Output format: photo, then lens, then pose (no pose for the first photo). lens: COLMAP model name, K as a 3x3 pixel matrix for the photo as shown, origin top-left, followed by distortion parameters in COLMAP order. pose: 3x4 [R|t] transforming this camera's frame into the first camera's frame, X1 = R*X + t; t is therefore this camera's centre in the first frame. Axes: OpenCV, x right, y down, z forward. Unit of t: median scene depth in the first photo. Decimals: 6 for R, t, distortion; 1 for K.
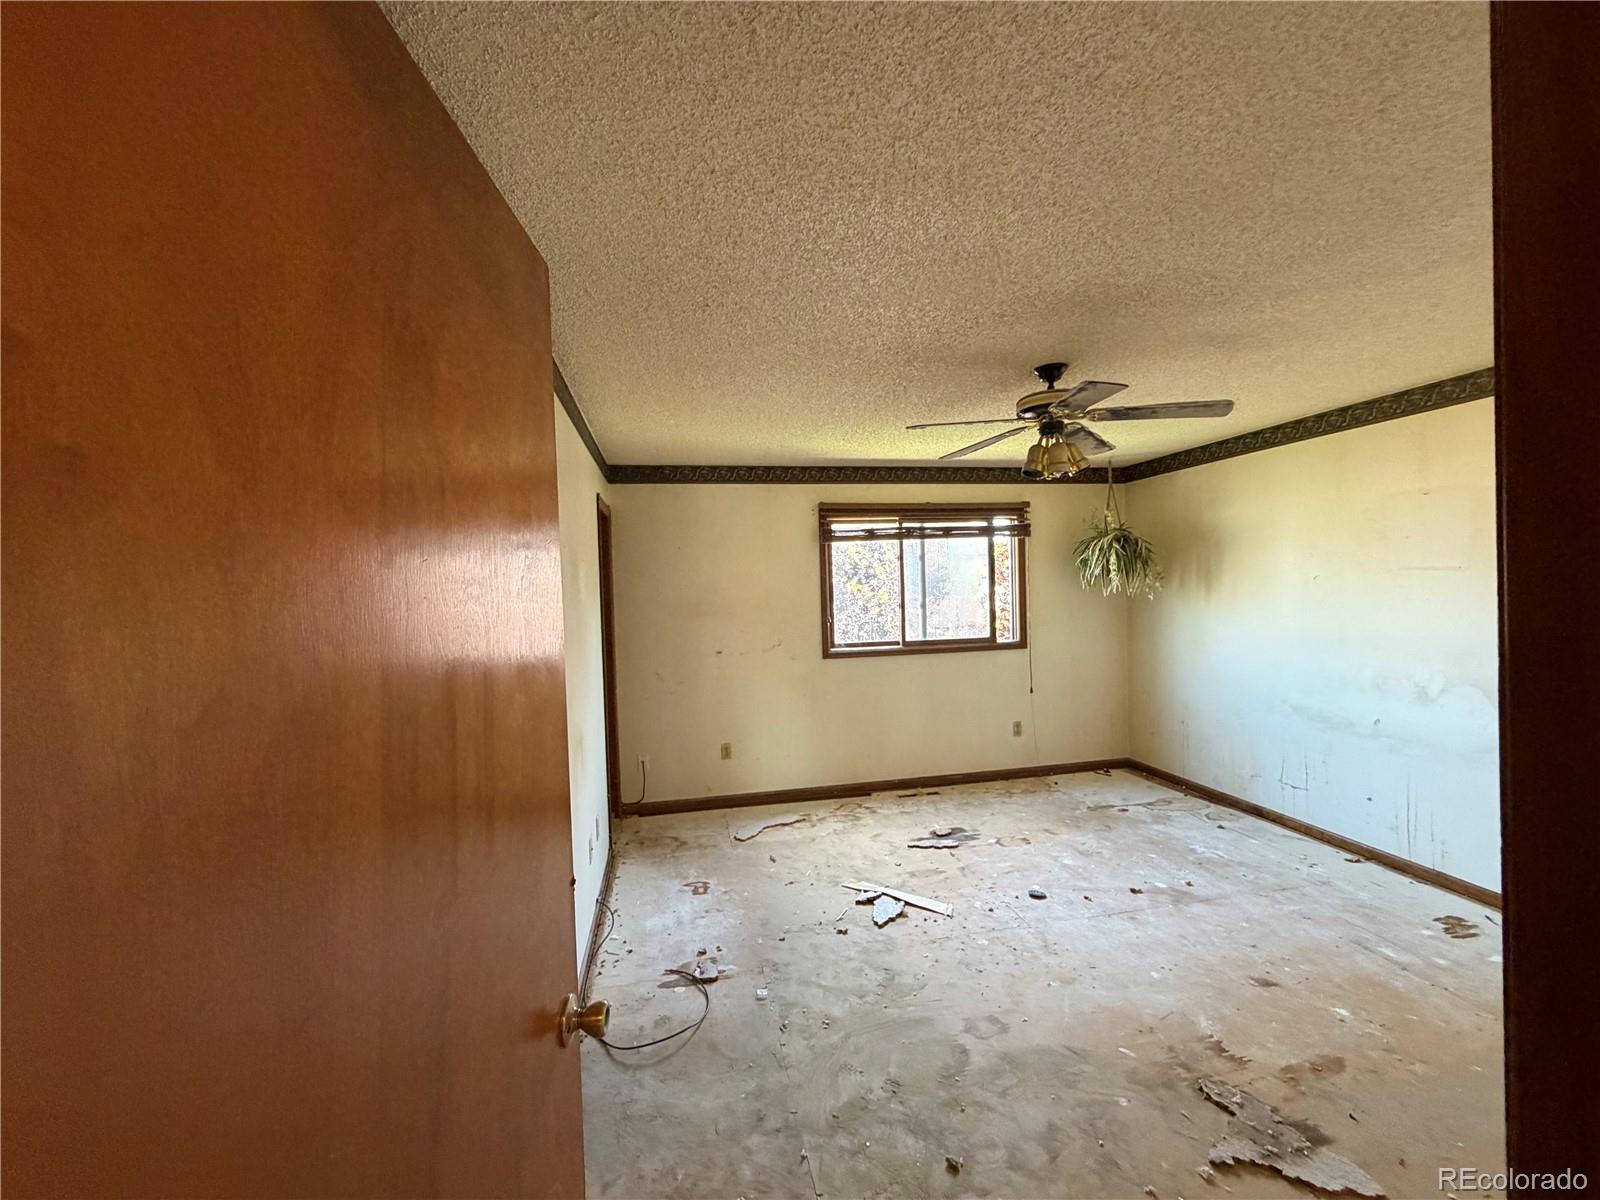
lens RADIAL K [[640.4, 0, 800.0], [0, 640.4, 600.0], [0, 0, 1]] dist [-0.000154, -0.000041]
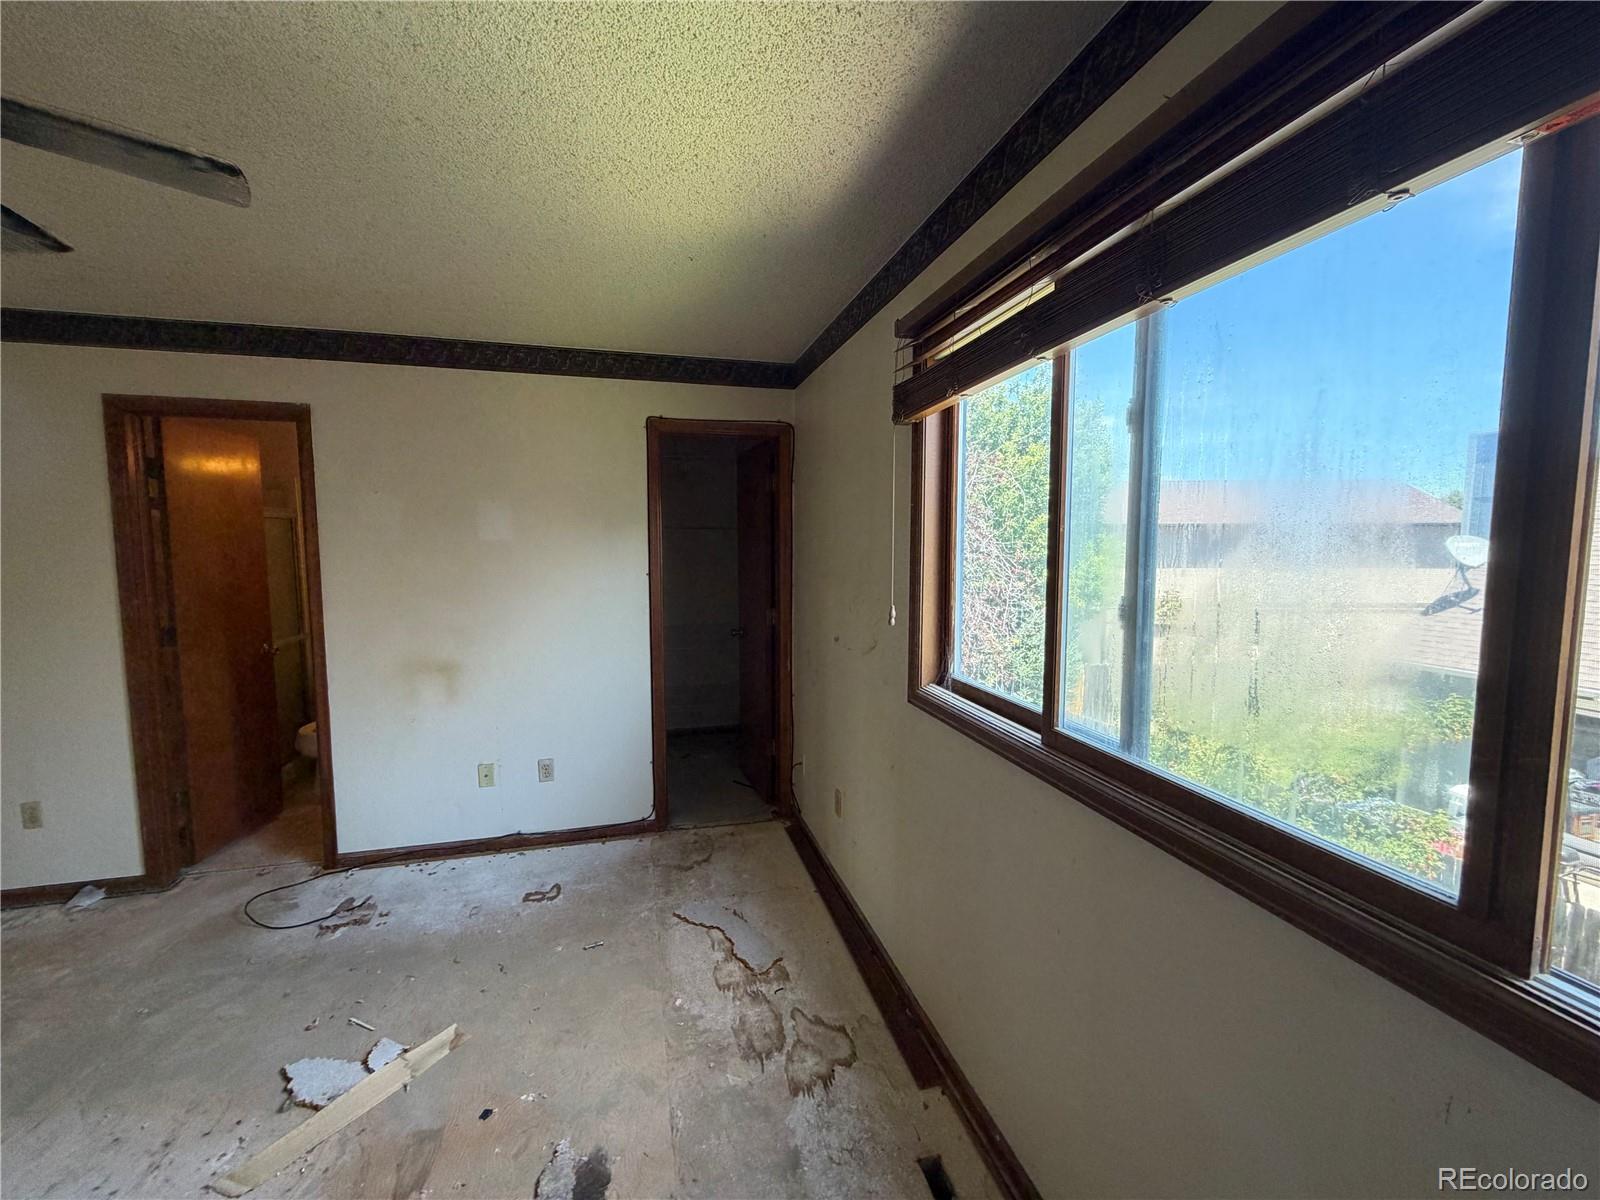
lens RADIAL K [[640.4, 0, 800.0], [0, 640.4, 600.0], [0, 0, 1]] dist [-0.000154, -0.000041]
pose [[0.063332, 0.119027, -0.990869, 0.499665], [-0.034034, 0.992542, 0.117052, -0.023938], [0.997412, 0.026310, 0.066910, 1.006569]]
